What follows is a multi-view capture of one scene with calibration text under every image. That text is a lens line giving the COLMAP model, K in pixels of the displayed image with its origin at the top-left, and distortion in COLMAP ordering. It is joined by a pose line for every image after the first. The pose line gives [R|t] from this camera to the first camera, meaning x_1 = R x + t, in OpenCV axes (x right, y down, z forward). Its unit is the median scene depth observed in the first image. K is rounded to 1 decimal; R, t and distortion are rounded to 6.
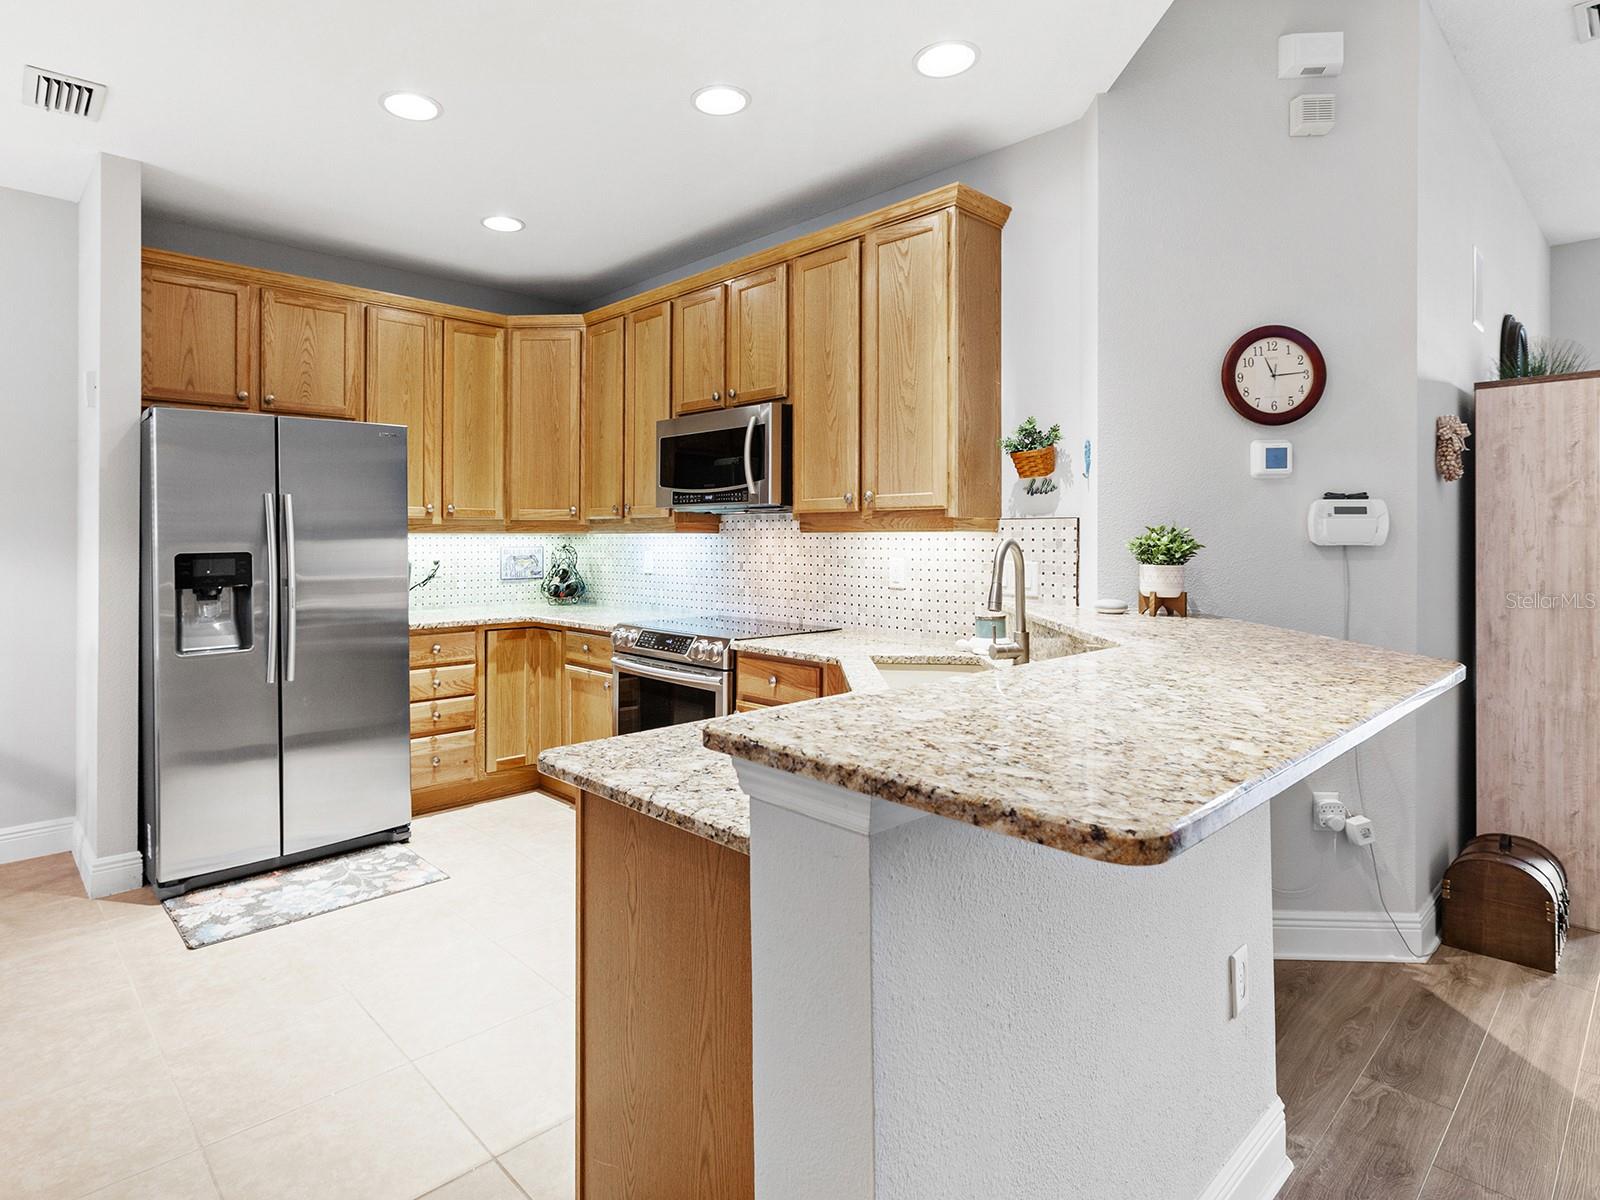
lens RADIAL K [[852.9, 0, 698.6], [0, 852.9, 547.8], [0, 0, 1]] dist [0.007412, 0.001260]
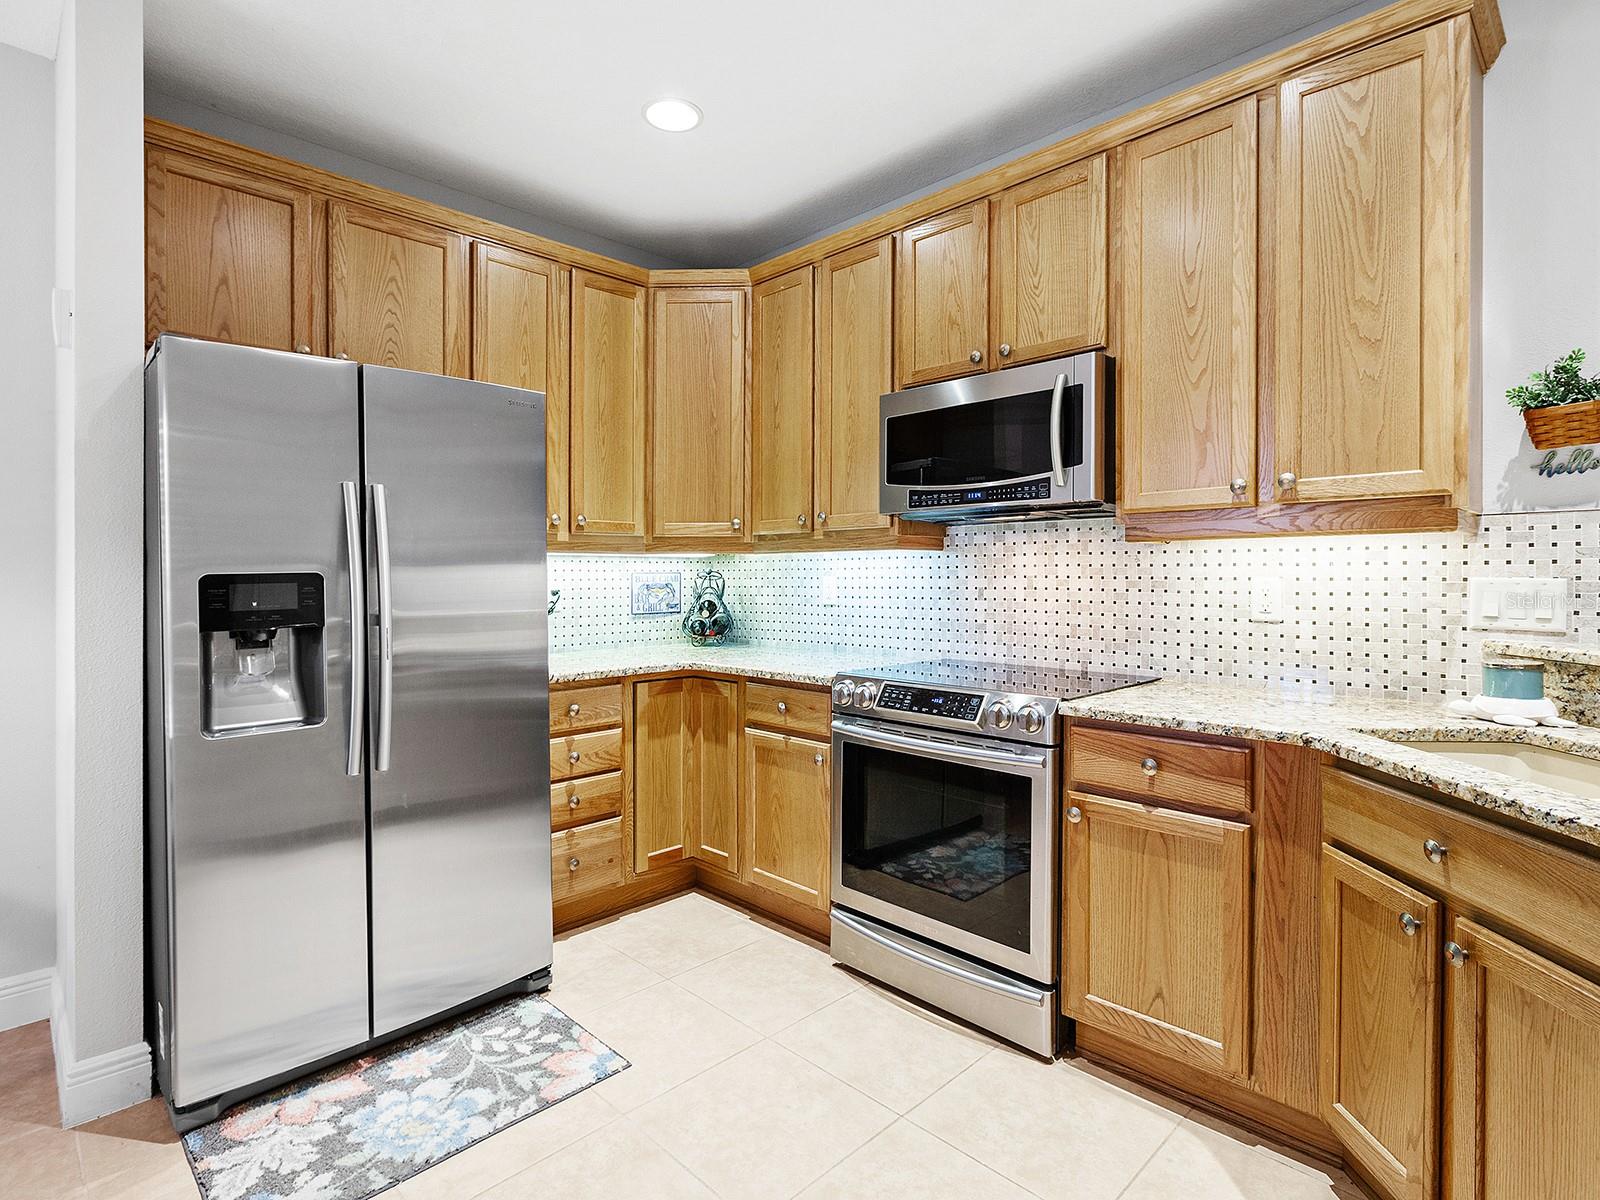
lens RADIAL K [[819.3, 0, 768.4], [0, 819.3, 582.1], [0, 0, 1]] dist [0.005526, -0.002411]
pose [[0.999061, -0.006223, 0.042871, -0.196457], [0.006319, 0.999978, -0.002086, 0.014099], [-0.042857, 0.002355, 0.999078, 0.338077]]
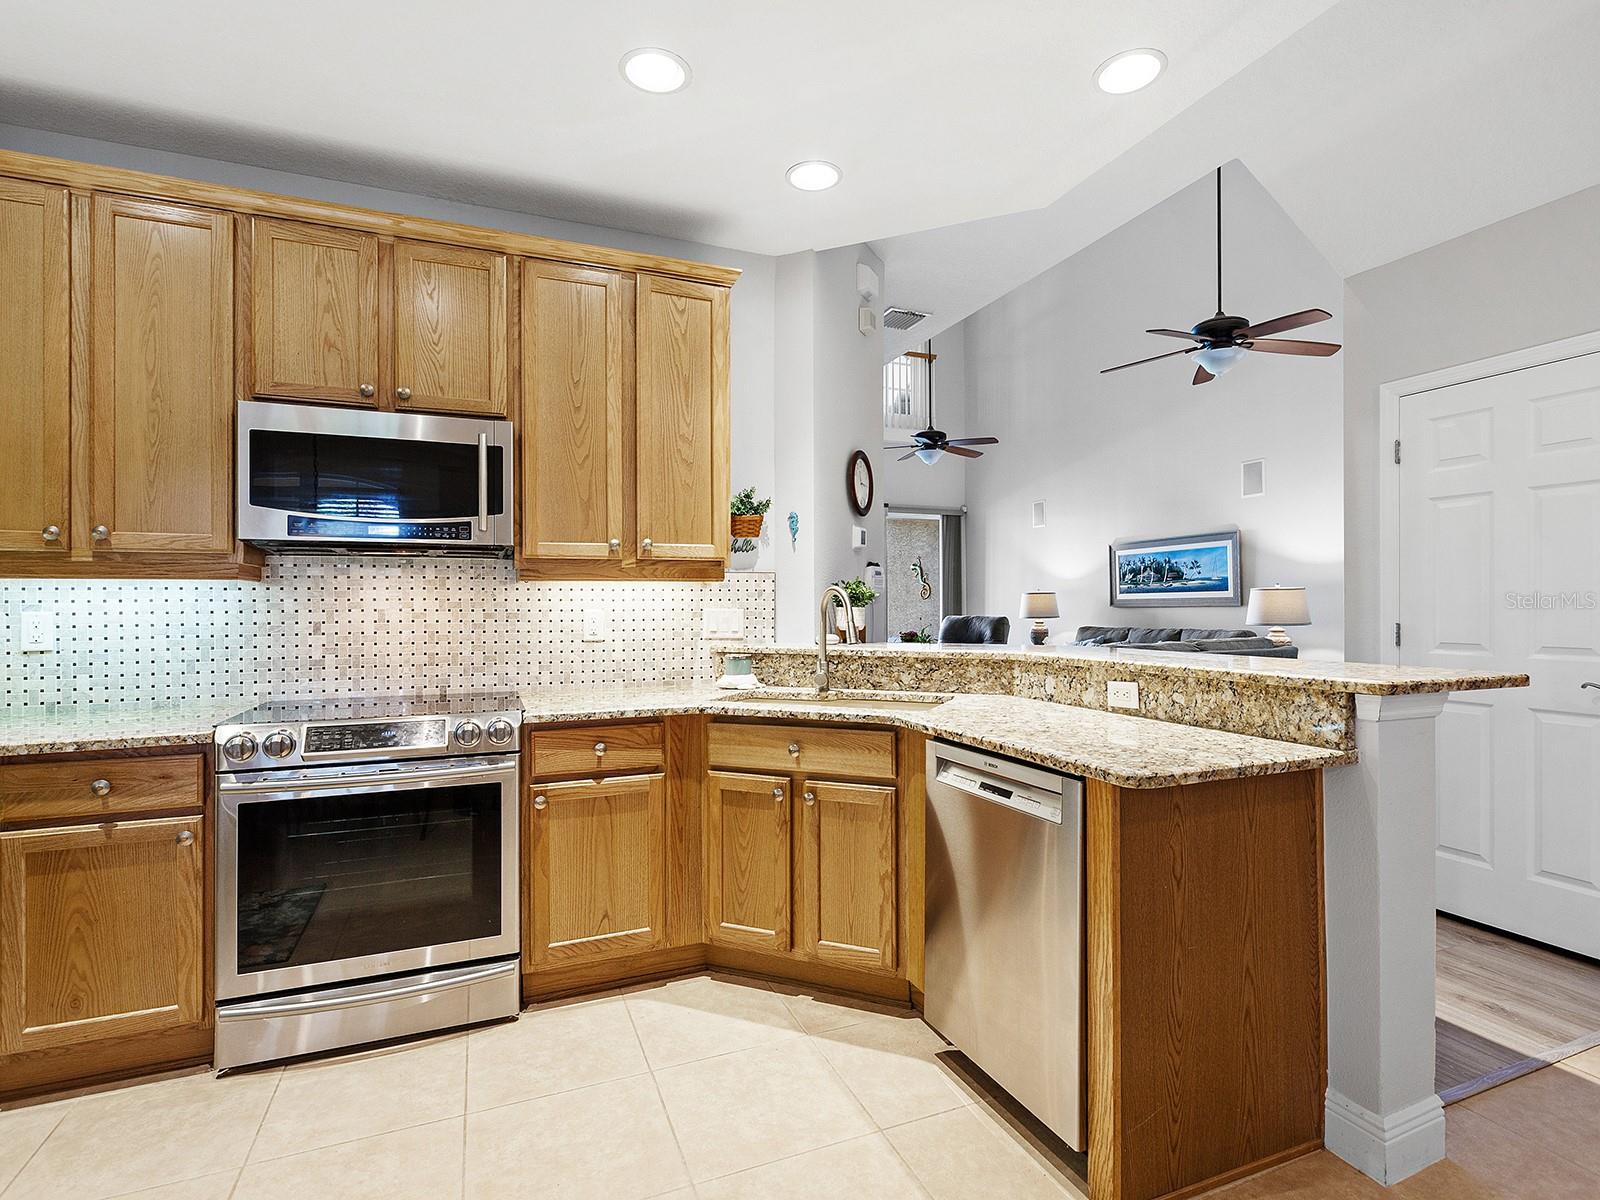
lens RADIAL K [[819.3, 0, 812.1], [0, 819.3, 613.7], [0, 0, 1]] dist [0.005526, -0.002411]
pose [[0.325328, -0.014846, 0.945485, -0.547380], [0.016743, 0.999810, 0.009938, 0.011395], [-0.945453, 0.012597, 0.325515, 0.450269]]
